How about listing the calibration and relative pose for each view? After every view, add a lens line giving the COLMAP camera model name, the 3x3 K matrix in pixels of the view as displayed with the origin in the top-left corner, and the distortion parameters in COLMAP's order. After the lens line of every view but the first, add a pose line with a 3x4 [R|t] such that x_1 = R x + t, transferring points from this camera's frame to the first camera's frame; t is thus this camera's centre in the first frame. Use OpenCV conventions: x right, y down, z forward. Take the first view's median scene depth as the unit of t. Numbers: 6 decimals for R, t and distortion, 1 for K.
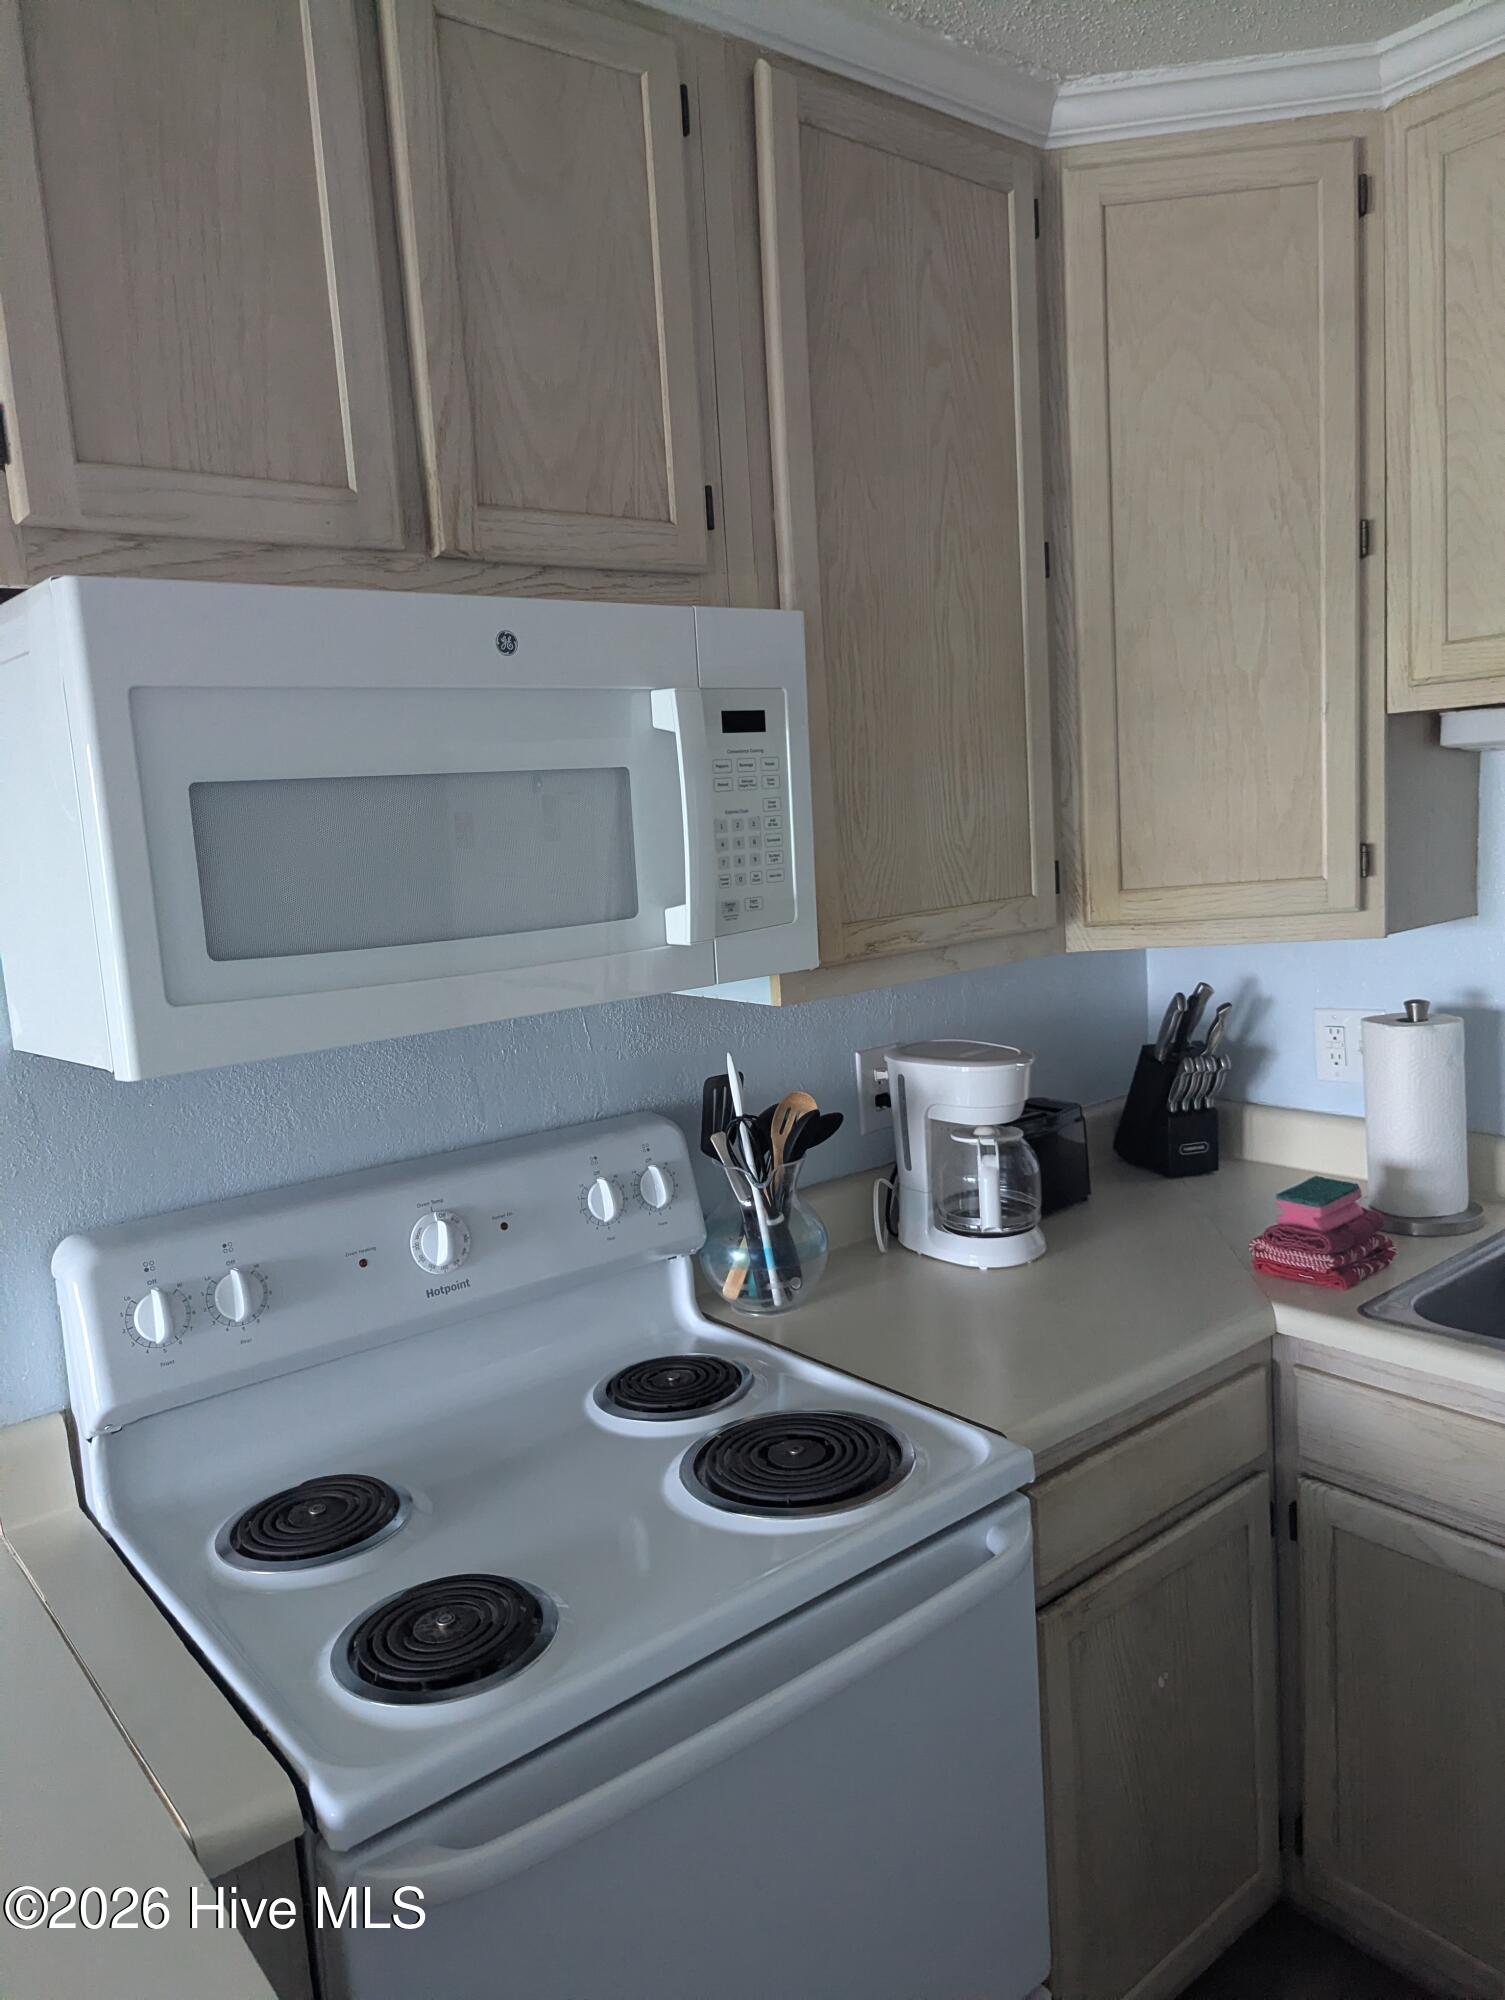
lens RADIAL K [[1404.3, 0, 766.7], [0, 1404.3, 997.2], [0, 0, 1]] dist [0.065292, -0.061991]
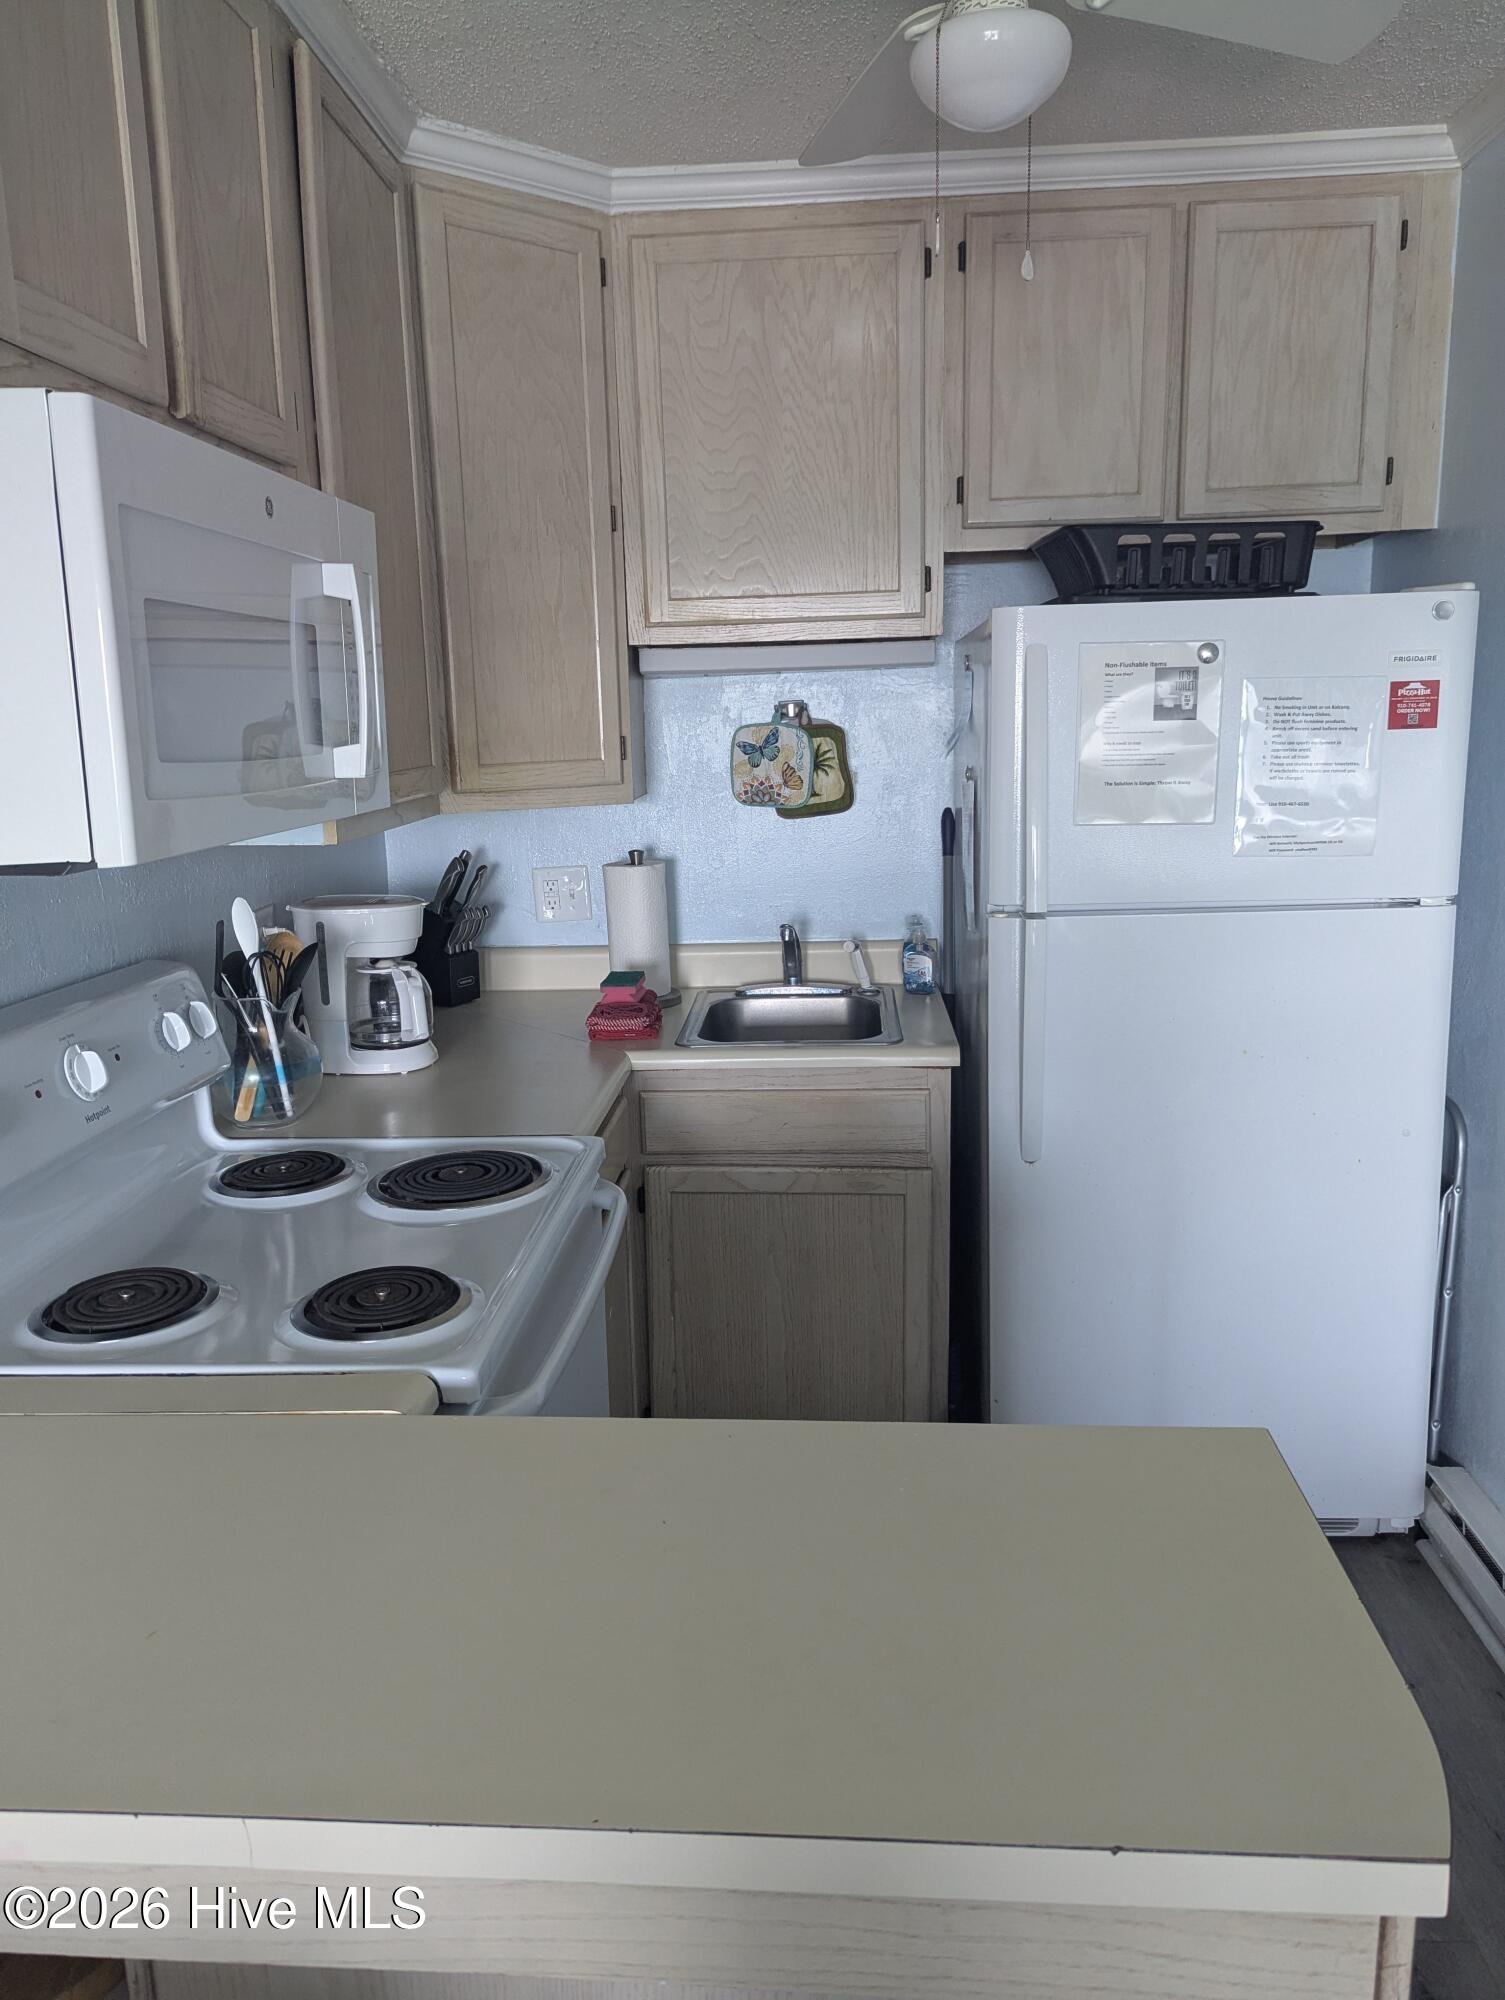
lens RADIAL K [[1404.3, 0, 752.8], [0, 1404.3, 999.8], [0, 0, 1]] dist [0.065292, -0.061991]
pose [[0.677911, -0.098472, 0.728519, -0.577491], [0.075812, 0.995069, 0.063956, 0.079732], [-0.731224, 0.011874, 0.682034, -0.069144]]
